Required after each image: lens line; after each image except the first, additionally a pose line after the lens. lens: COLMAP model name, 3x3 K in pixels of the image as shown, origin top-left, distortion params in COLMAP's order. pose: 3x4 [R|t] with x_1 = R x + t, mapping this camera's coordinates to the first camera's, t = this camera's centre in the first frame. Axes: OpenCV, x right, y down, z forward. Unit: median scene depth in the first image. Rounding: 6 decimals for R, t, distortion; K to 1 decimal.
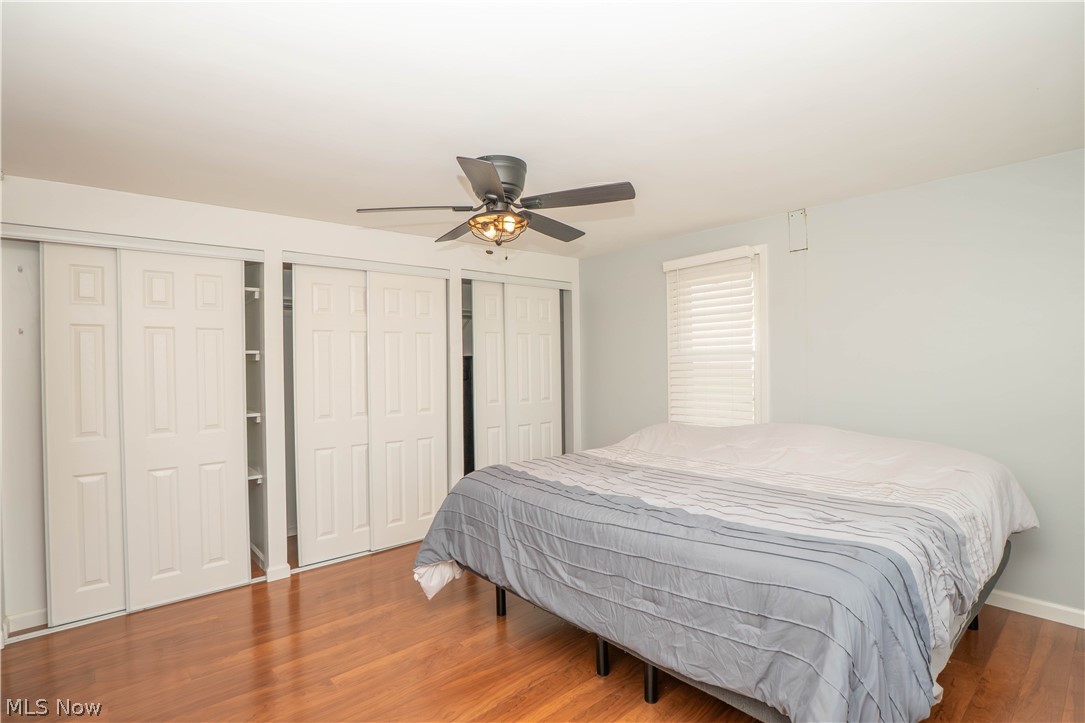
lens RADIAL K [[538.0, 0, 542.9], [0, 538.0, 361.1], [0, 0, 1]] dist [-0.030210, 0.000829]
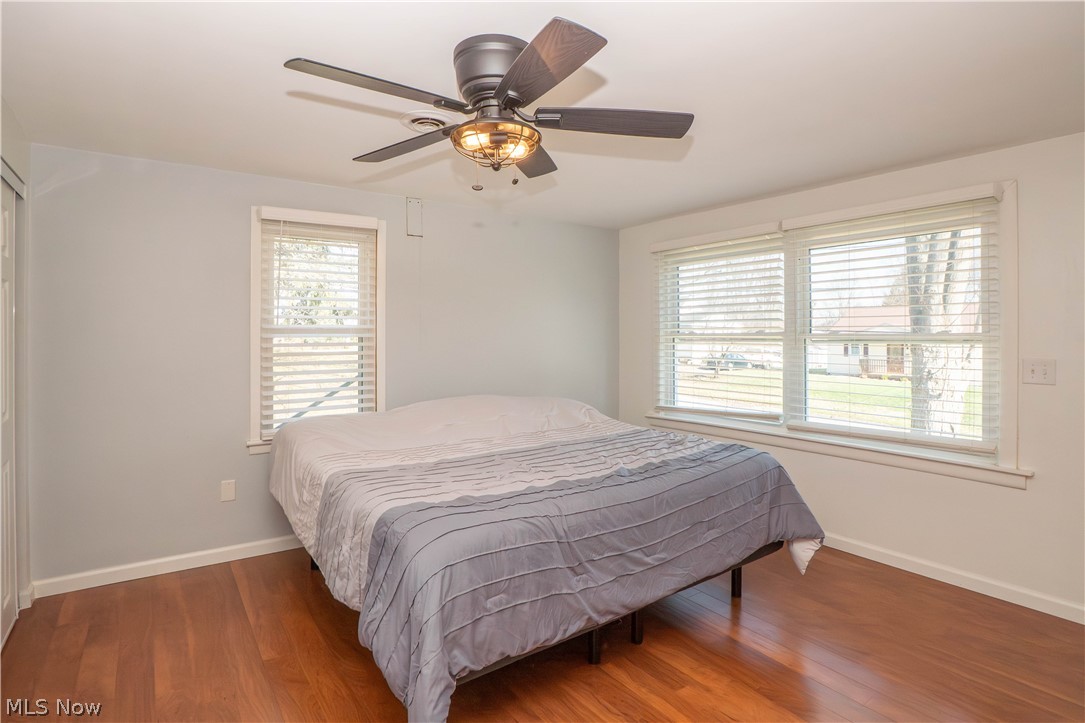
lens RADIAL K [[538.0, 0, 540.9], [0, 538.0, 338.6], [0, 0, 1]] dist [-0.030210, 0.000829]
pose [[0.097950, 0.011018, 0.995130, -0.839357], [-0.000444, 0.999939, -0.011027, 0.012015], [-0.995191, 0.000639, 0.097949, 0.981015]]
